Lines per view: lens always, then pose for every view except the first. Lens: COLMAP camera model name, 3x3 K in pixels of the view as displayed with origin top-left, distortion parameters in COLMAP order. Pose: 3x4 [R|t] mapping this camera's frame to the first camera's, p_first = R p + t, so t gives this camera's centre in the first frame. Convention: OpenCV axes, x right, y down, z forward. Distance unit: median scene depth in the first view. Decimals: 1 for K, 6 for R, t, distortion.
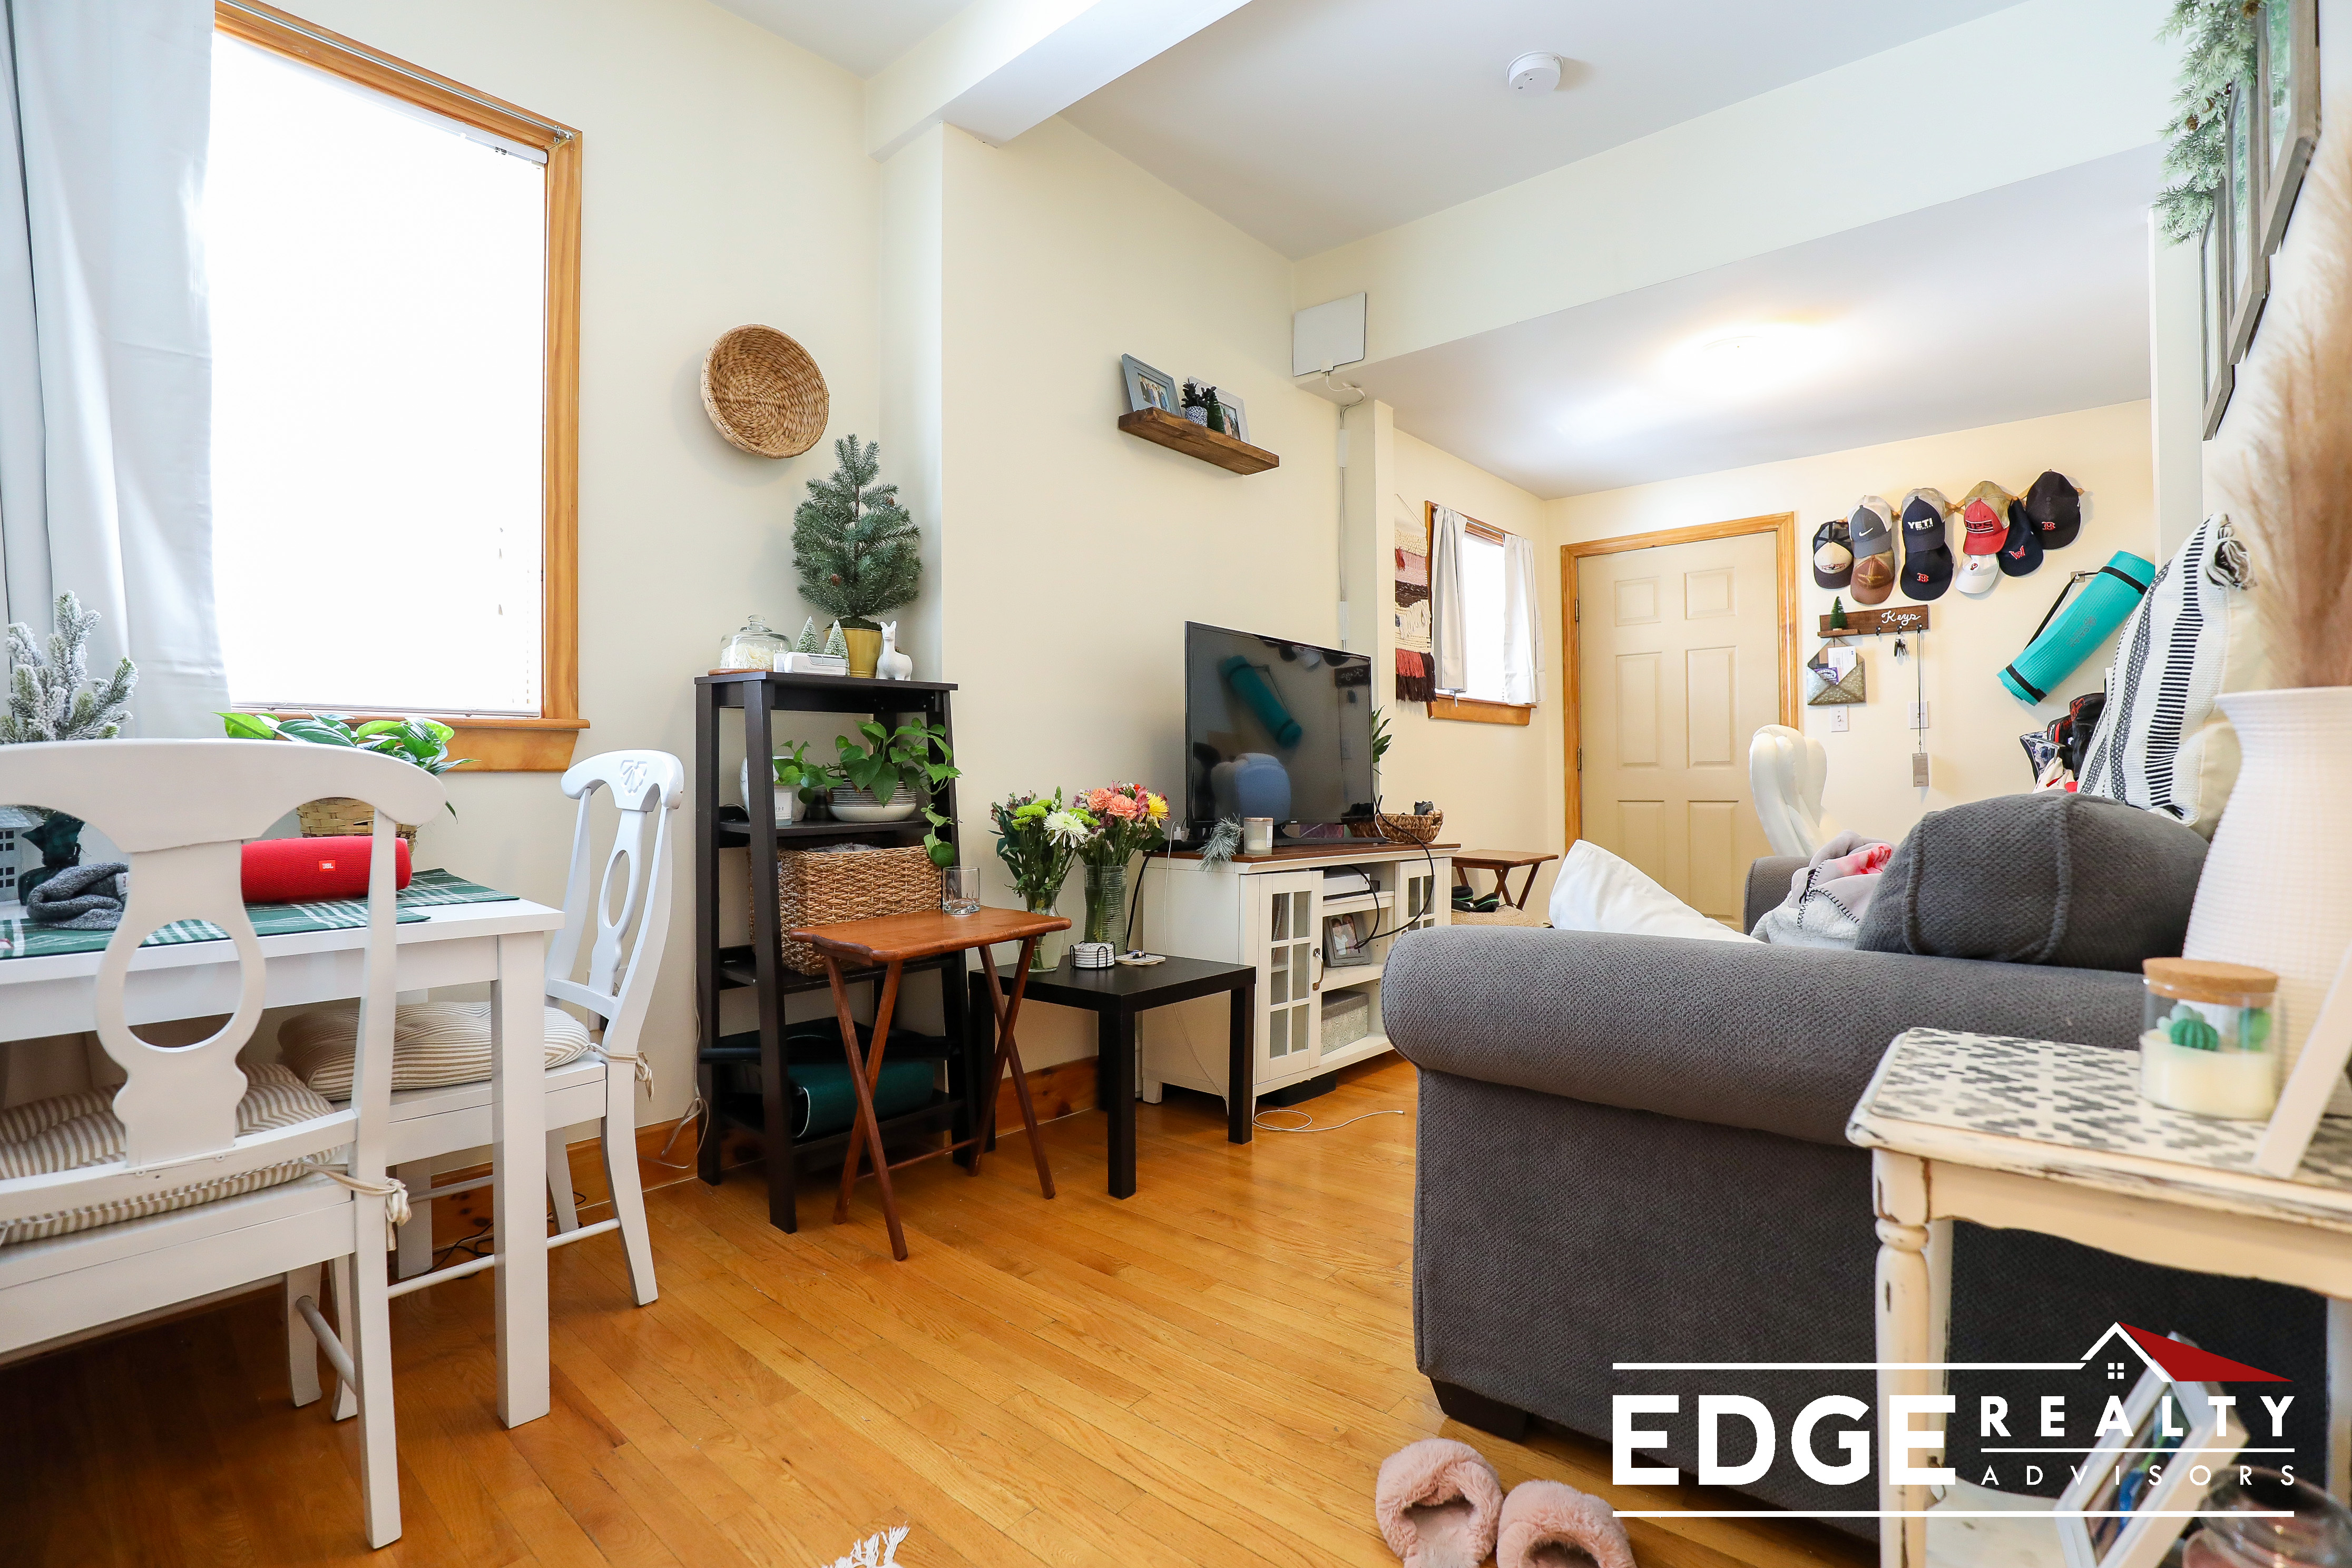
lens RADIAL K [[1093.1, 0, 1177.5], [0, 1093.1, 792.1], [0, 0, 1]] dist [-0.043688, -0.000395]
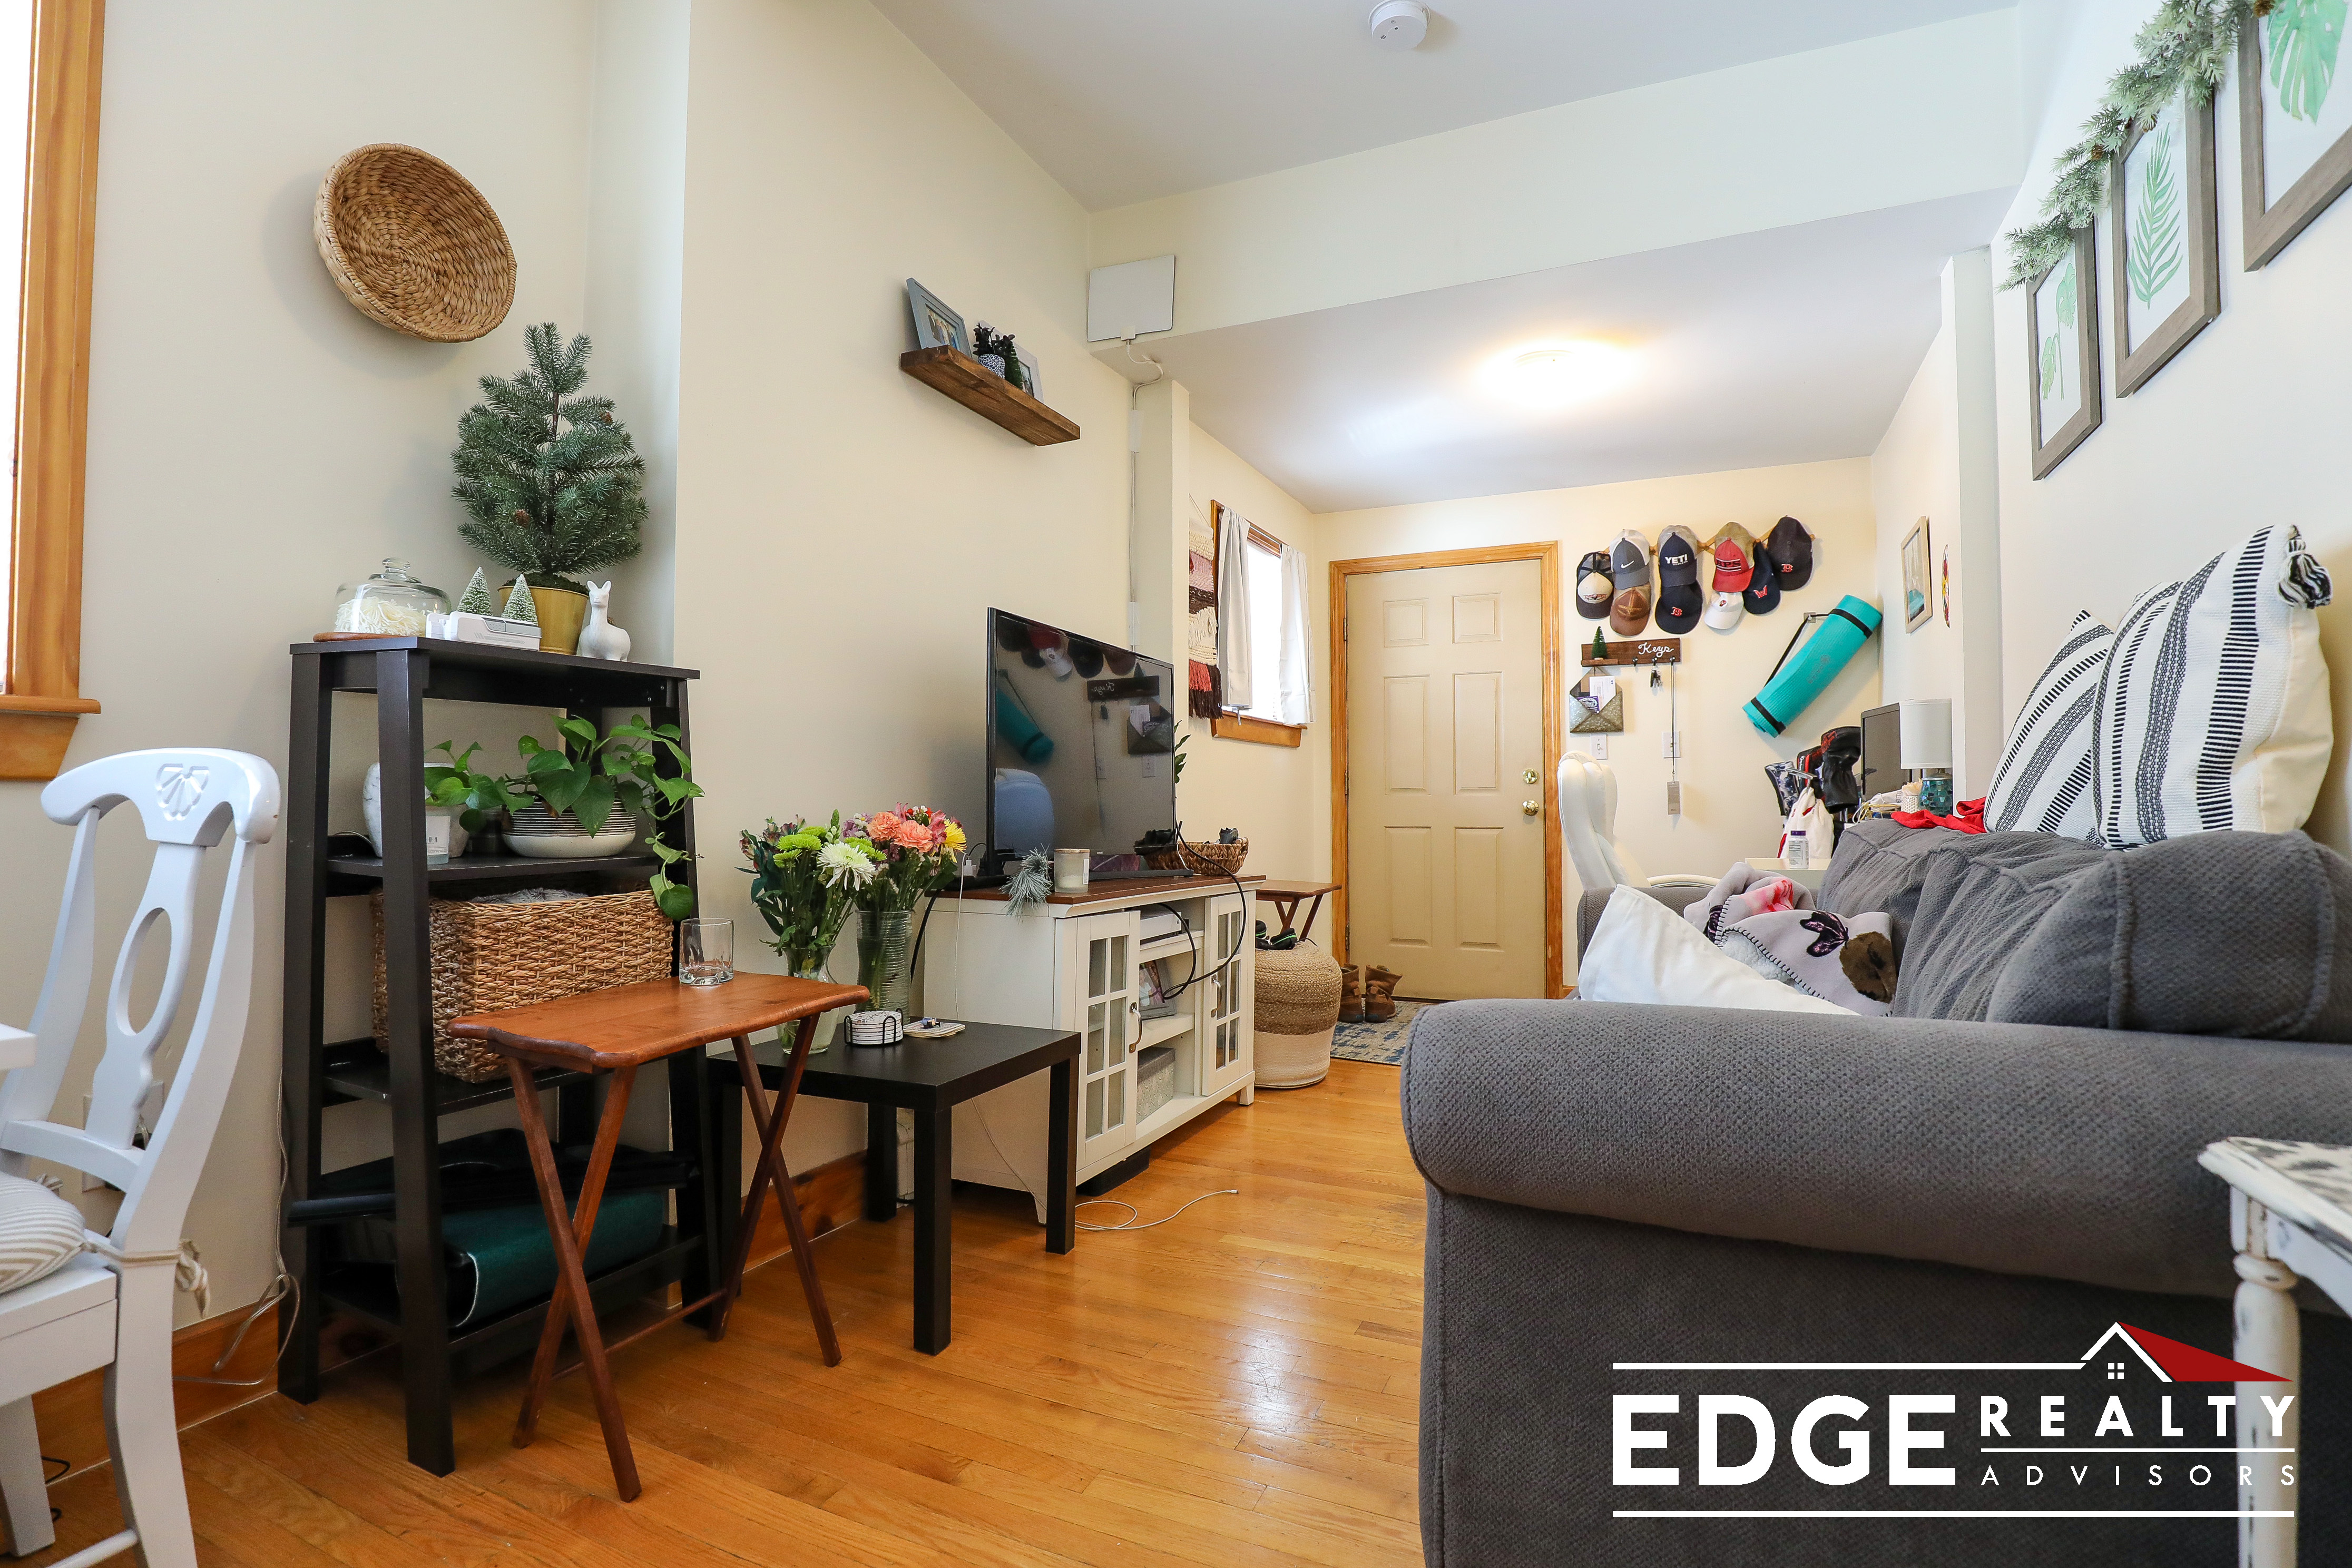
lens RADIAL K [[1111.7, 0, 1176.0], [0, 1111.7, 784.0], [0, 0, 1]] dist [-0.045489, 0.009495]
pose [[0.958406, 0.013425, 0.285093, -0.102321], [-0.005753, 0.999599, -0.027729, -0.003122], [-0.285351, 0.024936, 0.958099, 0.189068]]
